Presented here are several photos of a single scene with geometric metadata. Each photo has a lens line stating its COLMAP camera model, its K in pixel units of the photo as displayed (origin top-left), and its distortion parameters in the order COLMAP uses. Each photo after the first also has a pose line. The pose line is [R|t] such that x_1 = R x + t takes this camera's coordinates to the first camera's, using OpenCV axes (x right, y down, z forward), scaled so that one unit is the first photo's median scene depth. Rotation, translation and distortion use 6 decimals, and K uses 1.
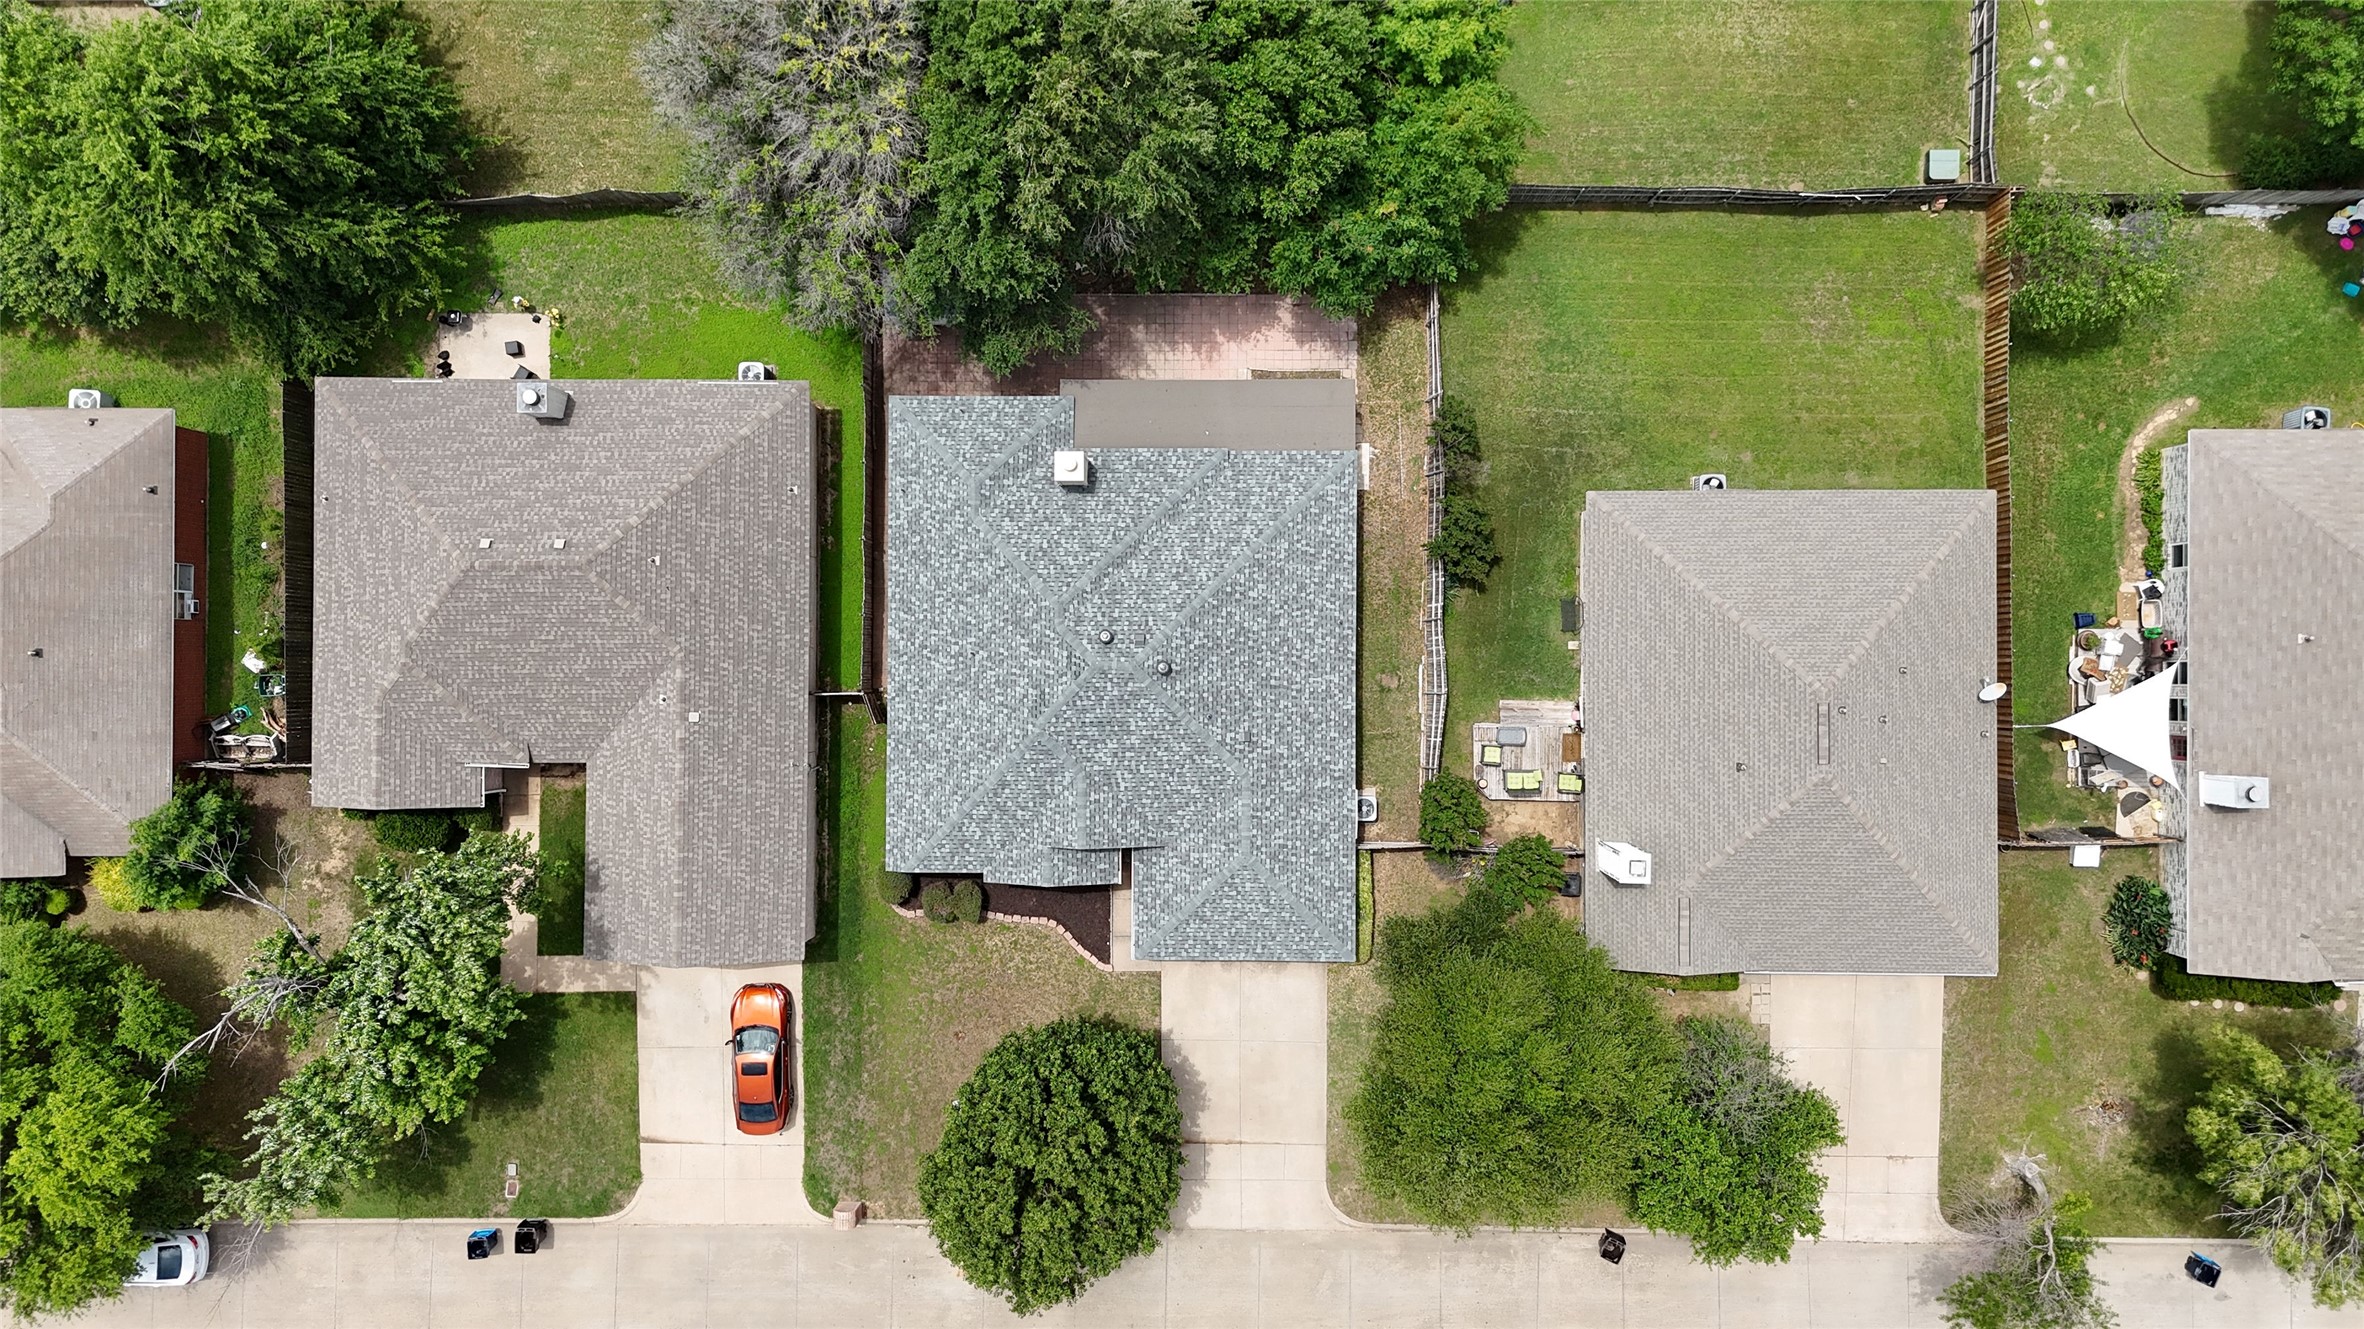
lens RADIAL K [[1741.5, 0, 1185.1], [0, 1741.5, 656.2], [0, 0, 1]] dist [0.065133, -0.061541]
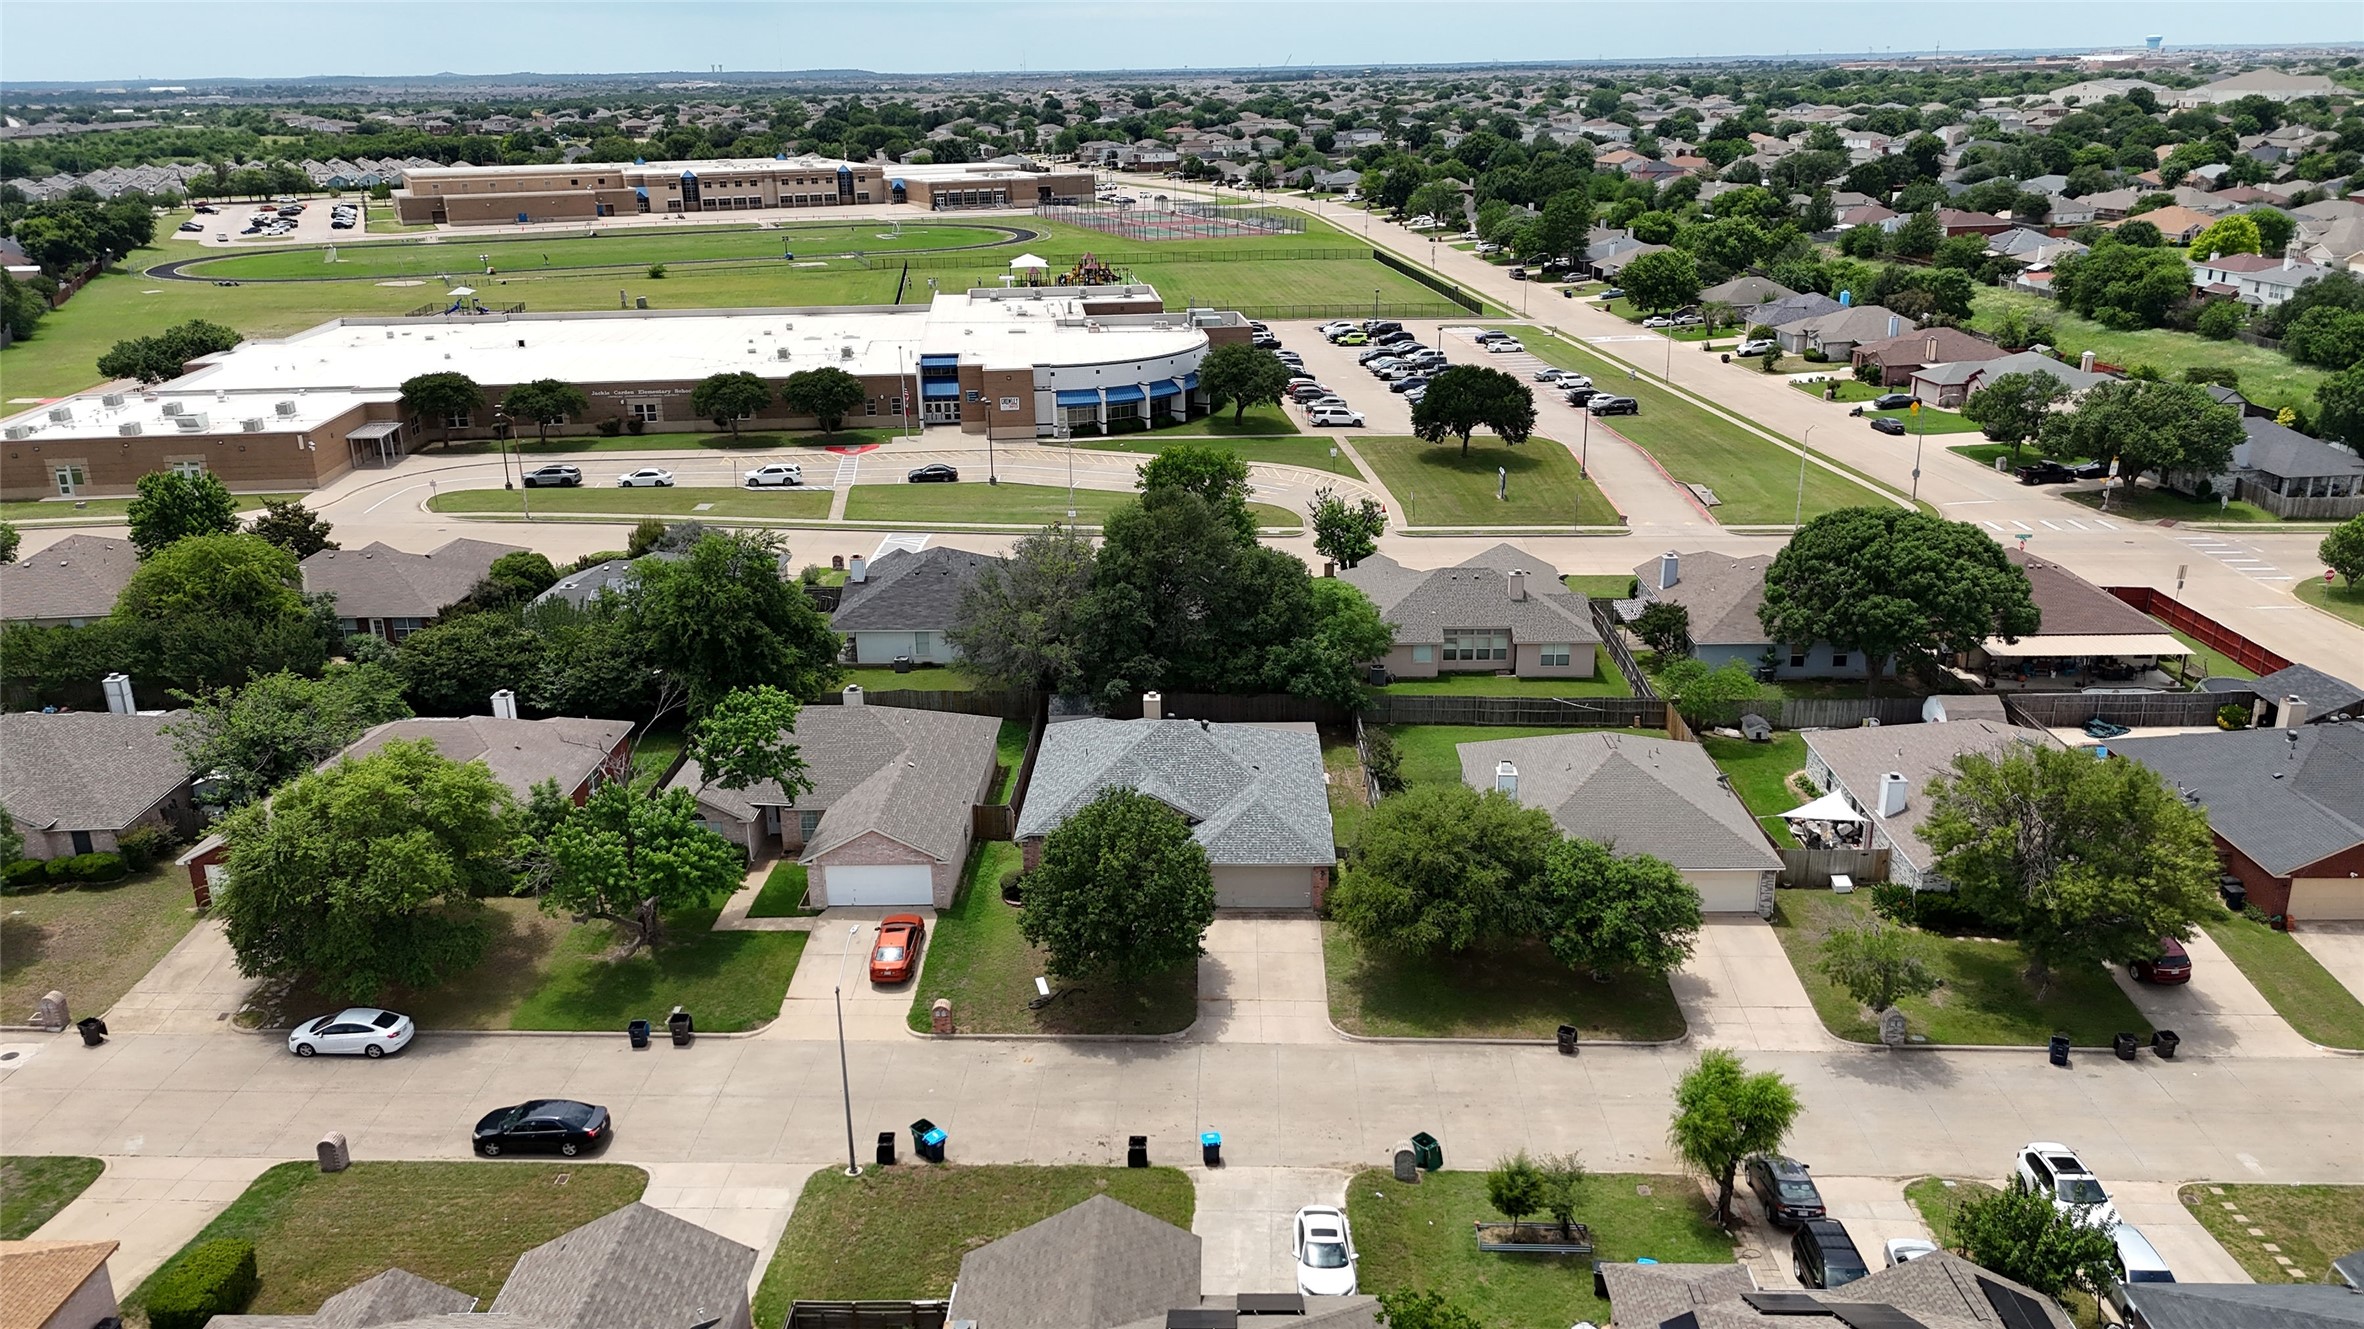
lens RADIAL K [[1739.4, 0, 1185.6], [0, 1739.4, 638.9], [0, 0, 1]] dist [0.099351, -0.128240]
pose [[0.999799, 0.012630, -0.015595, -0.005494], [-0.018751, 0.311114, -0.950188, 1.392634], [-0.007149, 0.950289, 0.311288, 0.361523]]
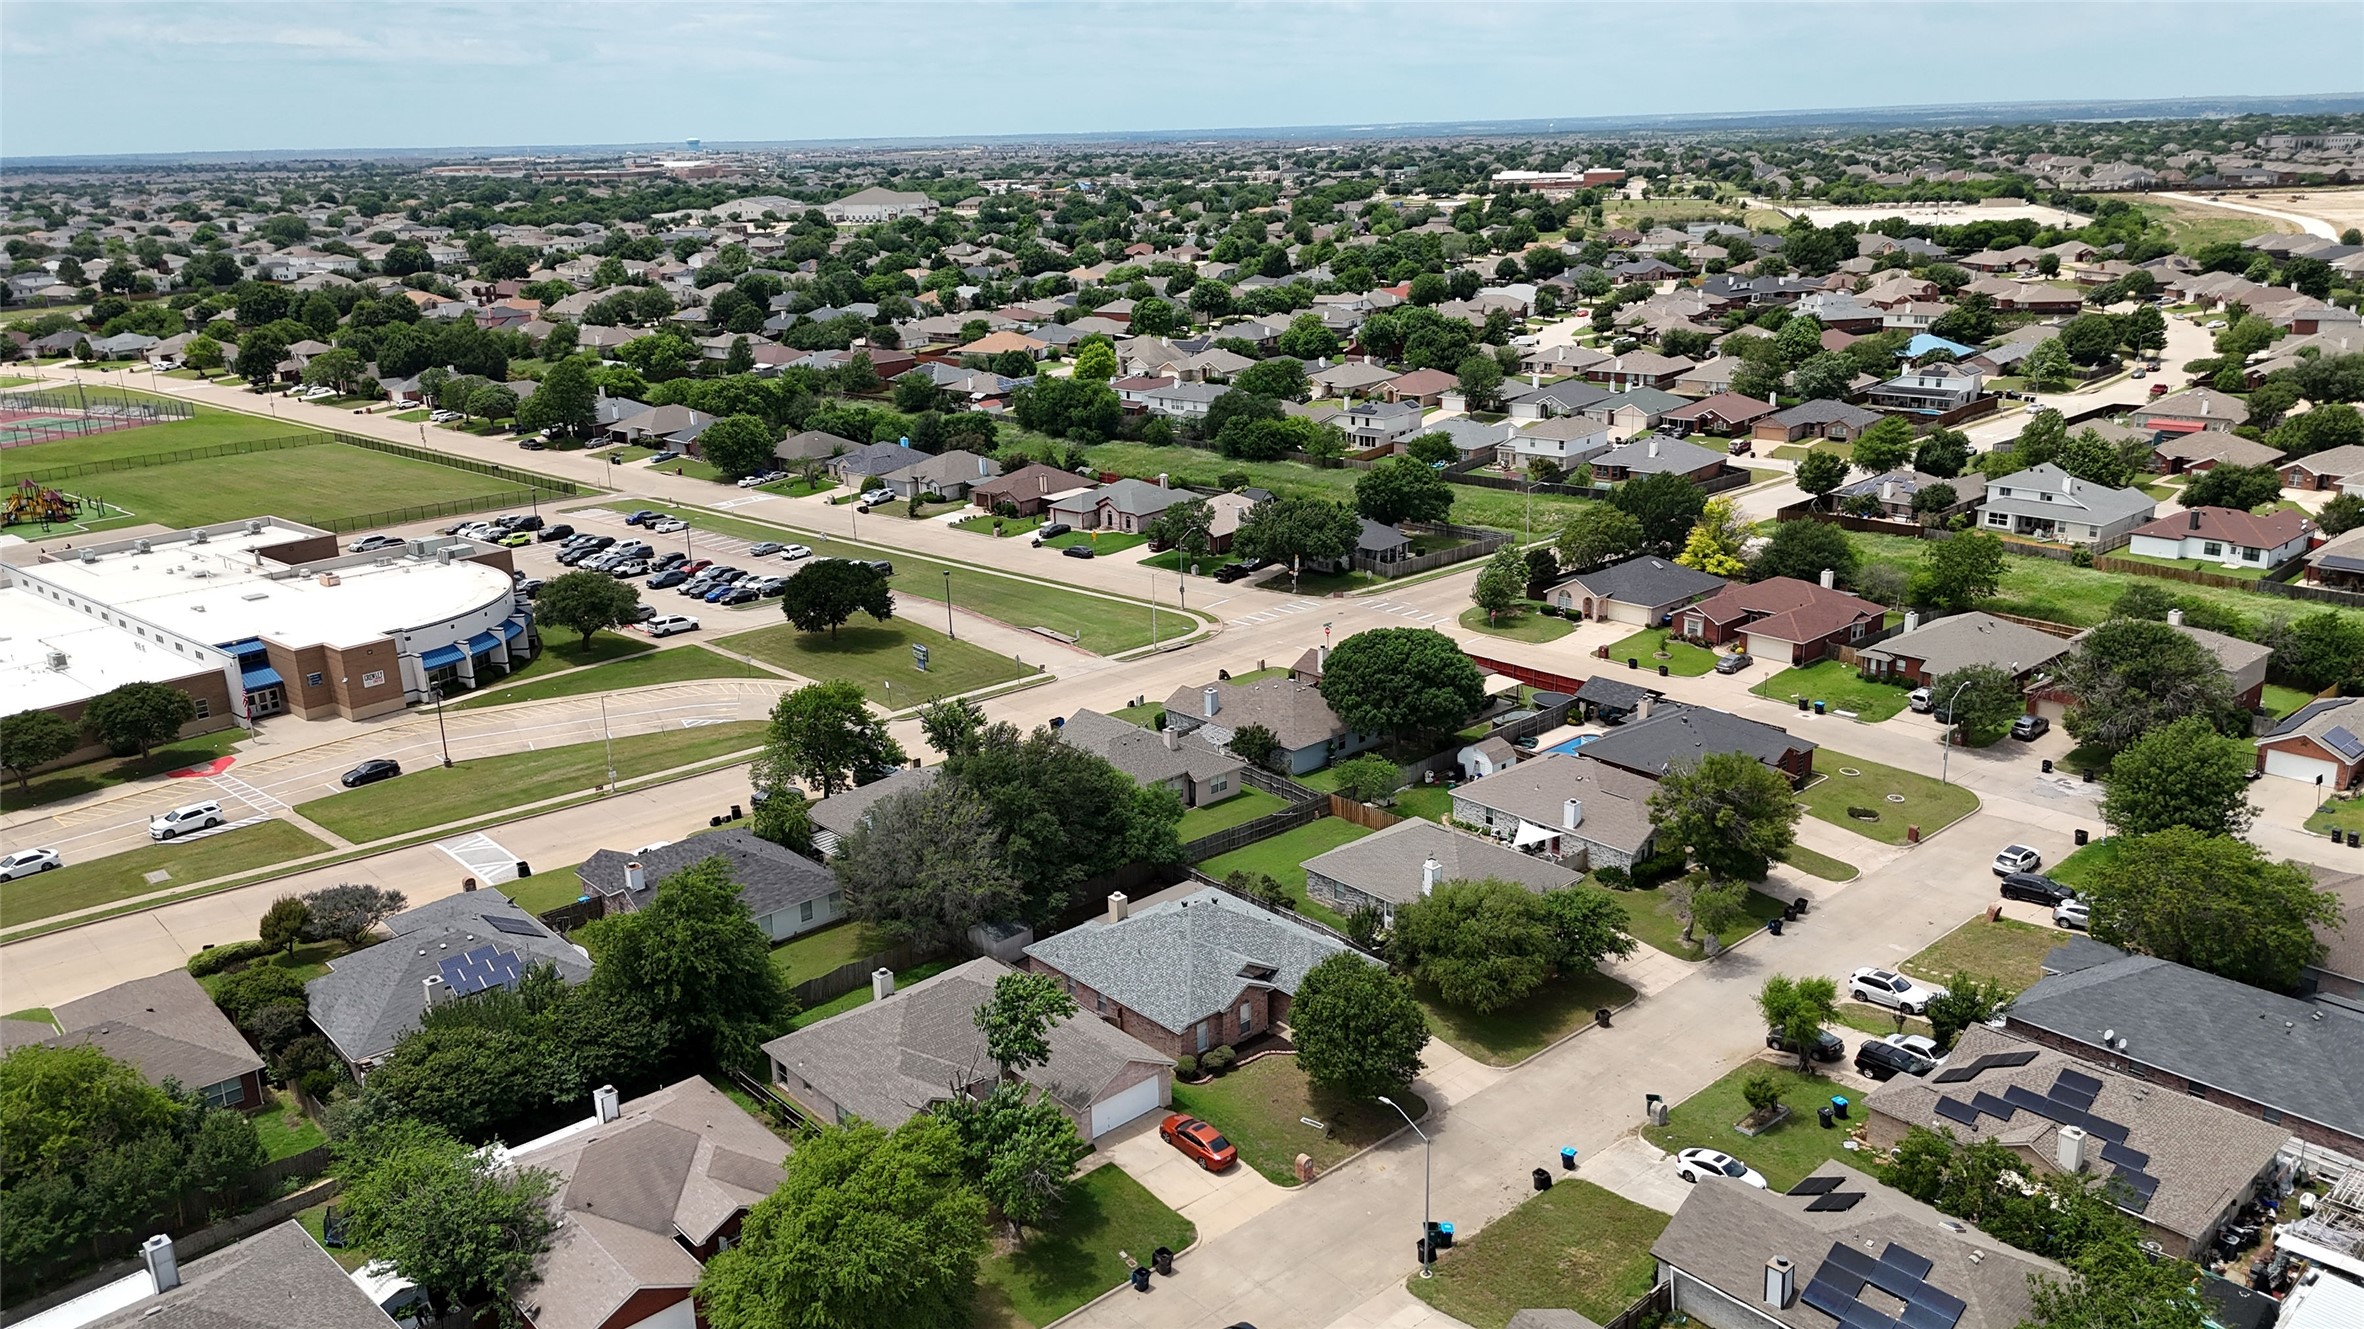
lens RADIAL K [[1739.4, 0, 1185.6], [0, 1739.4, 638.9], [0, 0, 1]] dist [0.099351, -0.128240]
pose [[0.742346, -0.182750, 0.644612, -1.195702], [0.669972, 0.191274, -0.717323, 1.280927], [0.007793, 0.964374, 0.264429, 0.121728]]
